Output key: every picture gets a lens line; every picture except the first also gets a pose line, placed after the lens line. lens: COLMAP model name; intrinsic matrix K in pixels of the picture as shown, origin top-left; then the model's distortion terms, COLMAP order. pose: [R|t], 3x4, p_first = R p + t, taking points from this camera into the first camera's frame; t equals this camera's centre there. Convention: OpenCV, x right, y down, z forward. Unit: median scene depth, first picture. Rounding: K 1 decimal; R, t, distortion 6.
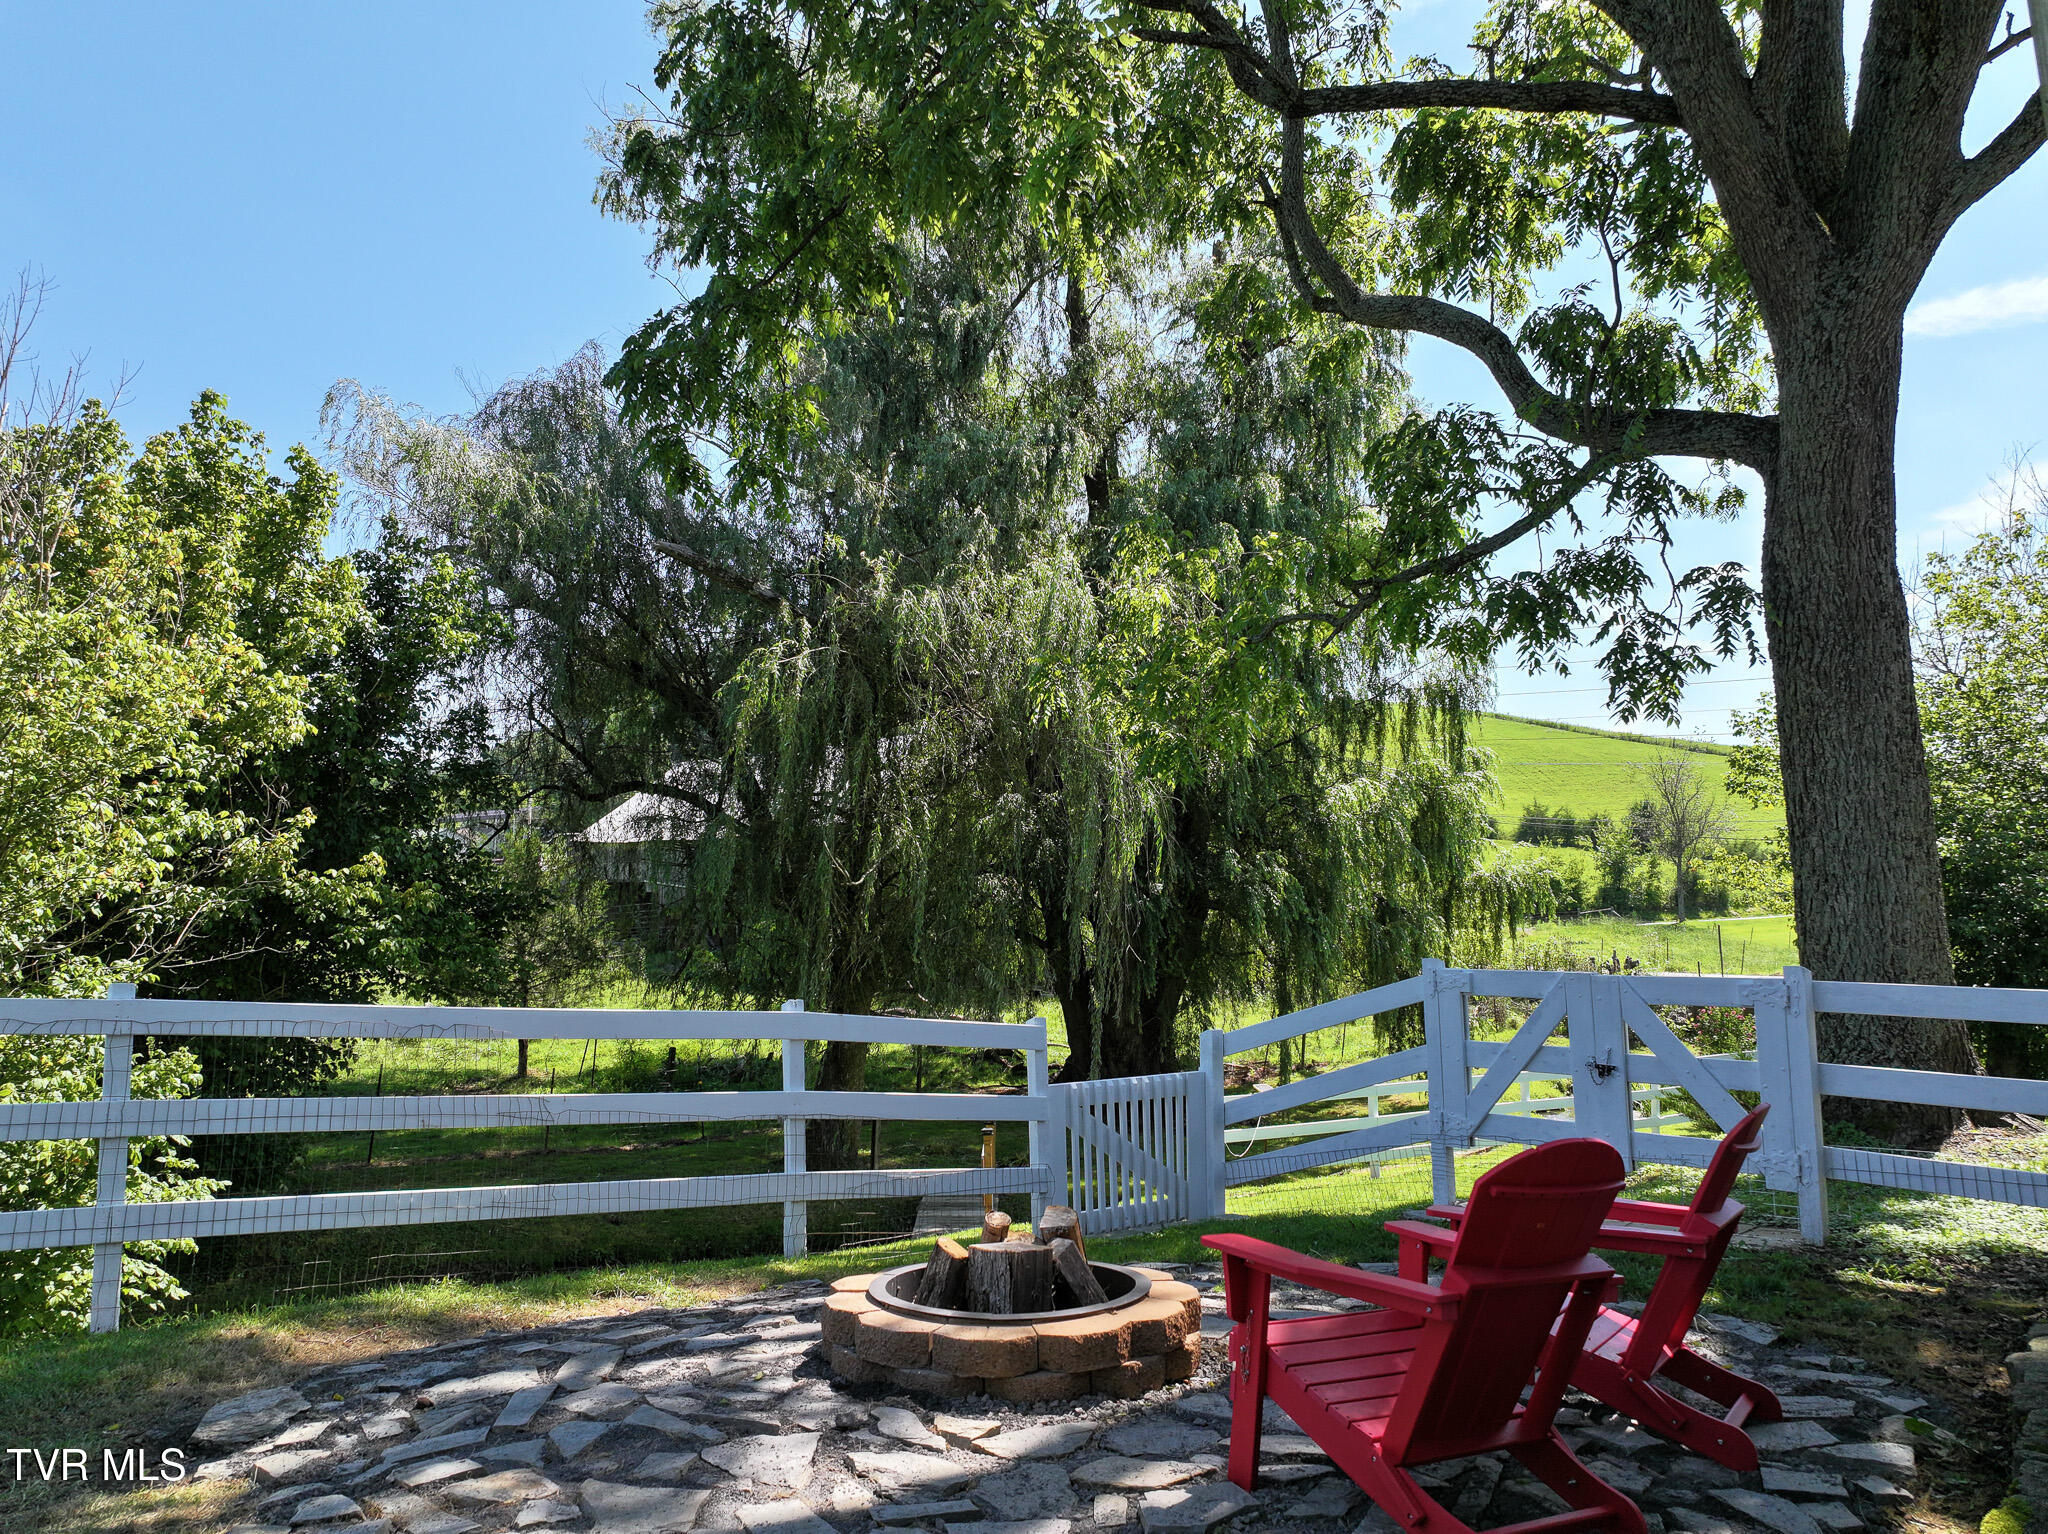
lens RADIAL K [[1436.2, 0, 1023.3], [0, 1436.2, 766.5], [0, 0, 1]] dist [0.005680, 0.007599]
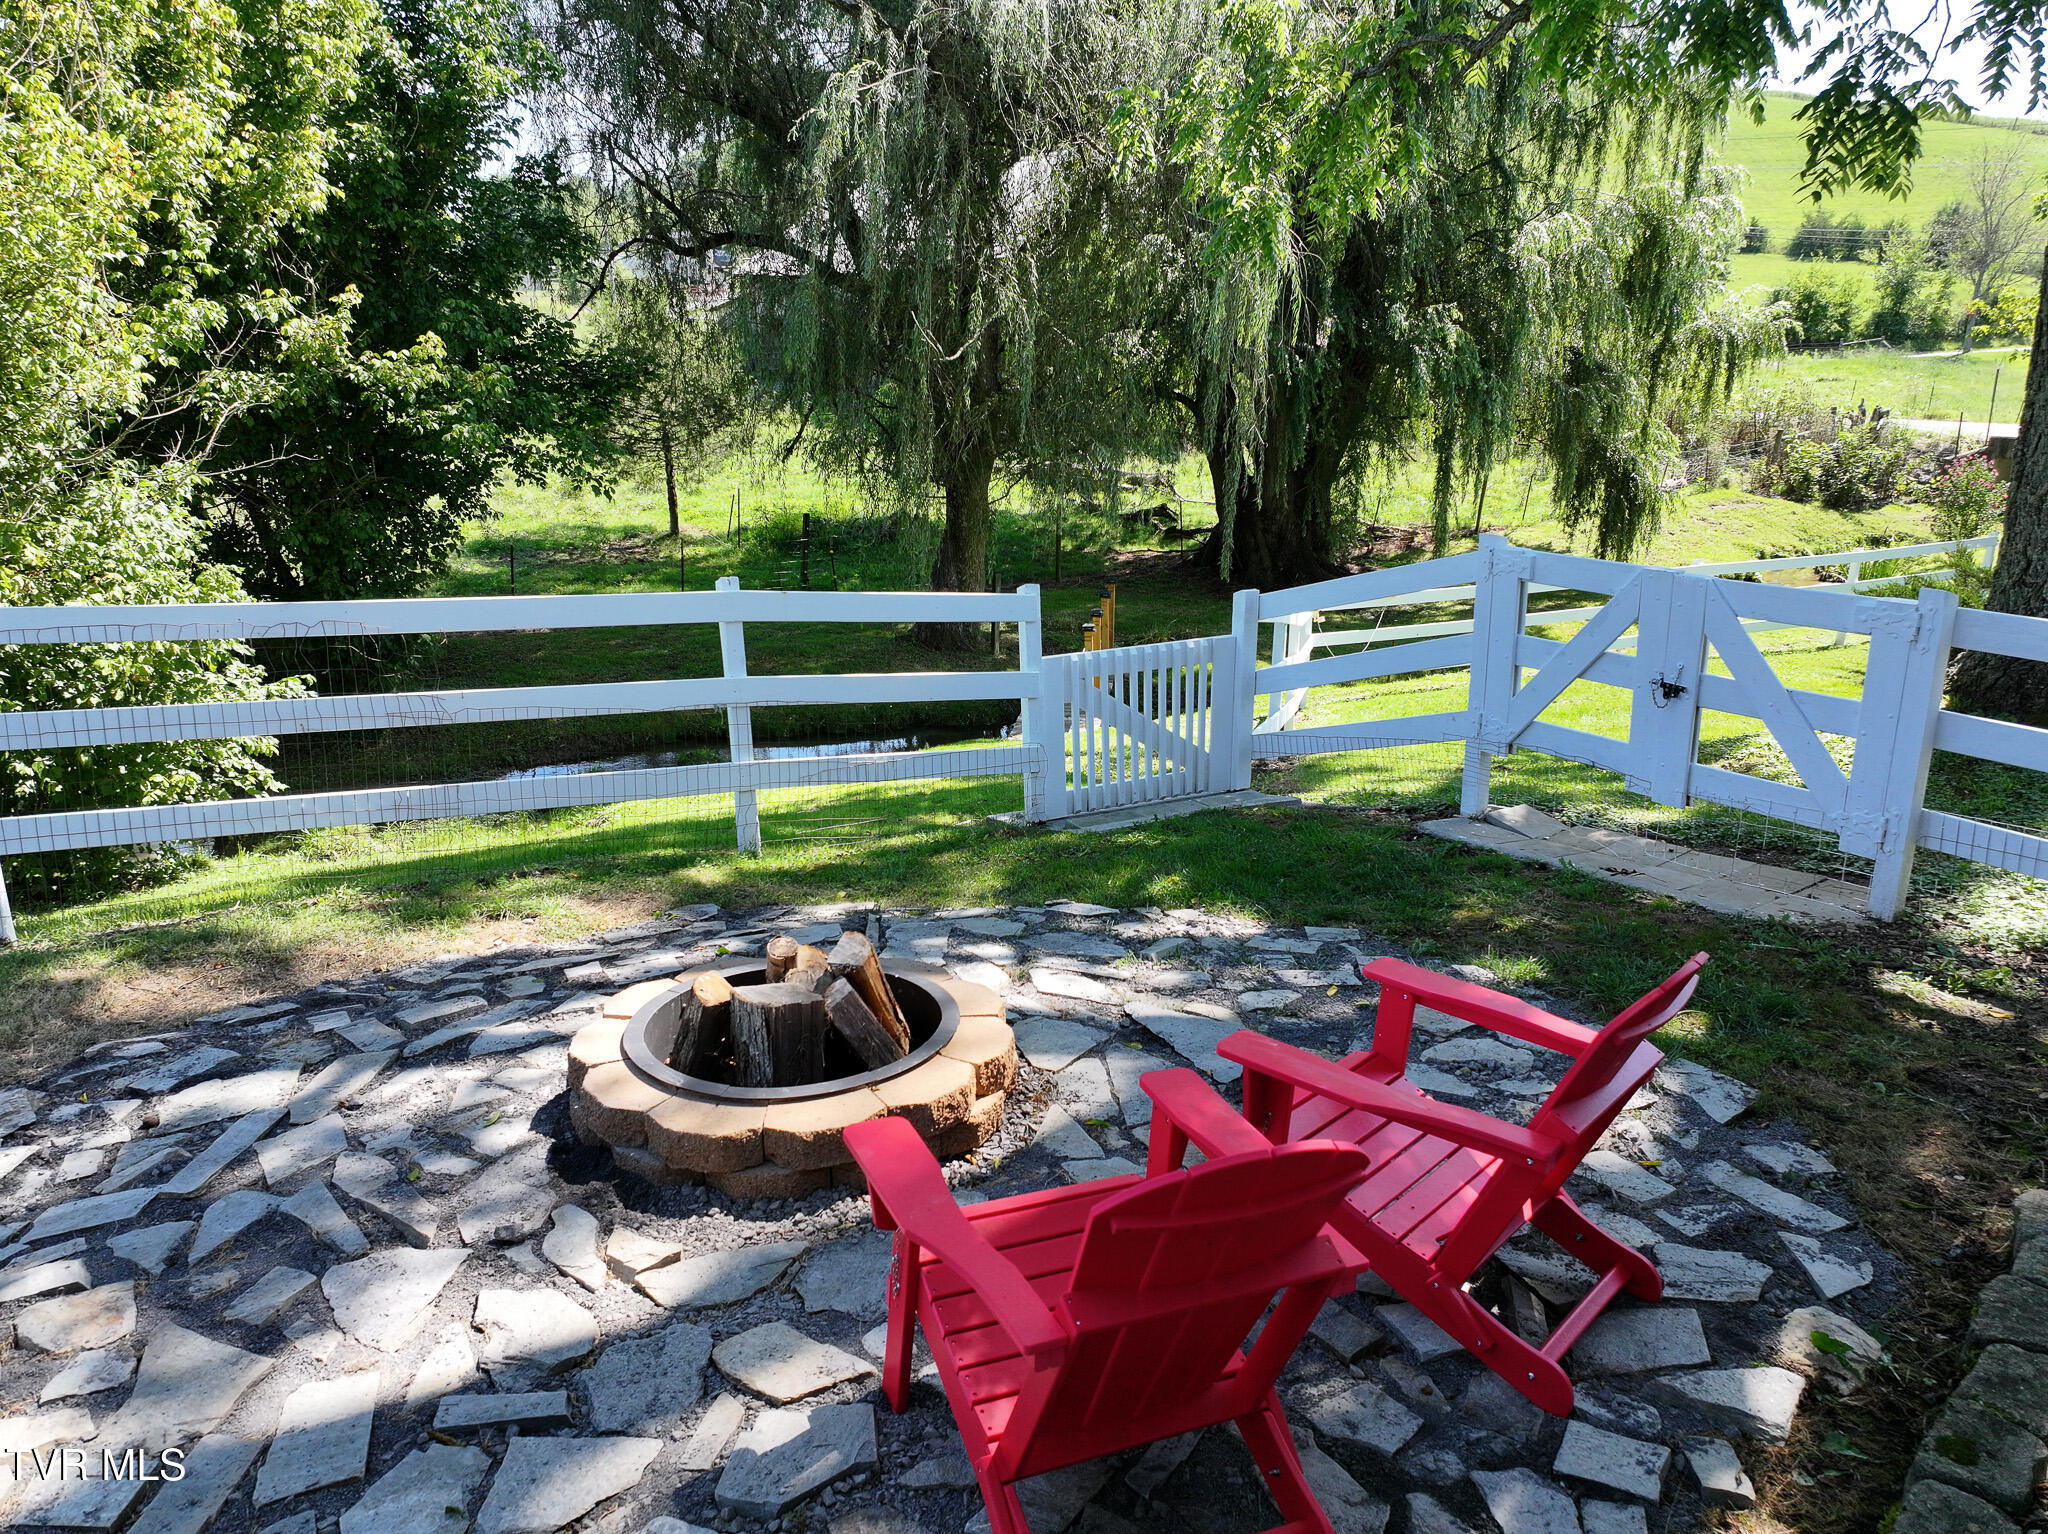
lens RADIAL K [[1436.2, 0, 1022.4], [0, 1436.2, 764.1], [0, 0, 1]] dist [0.005680, 0.007599]
pose [[0.990392, 0.035955, -0.133536, 0.068774], [0.017693, 0.924732, 0.380206, -0.030552], [0.137155, -0.378916, 0.915211, 0.085821]]
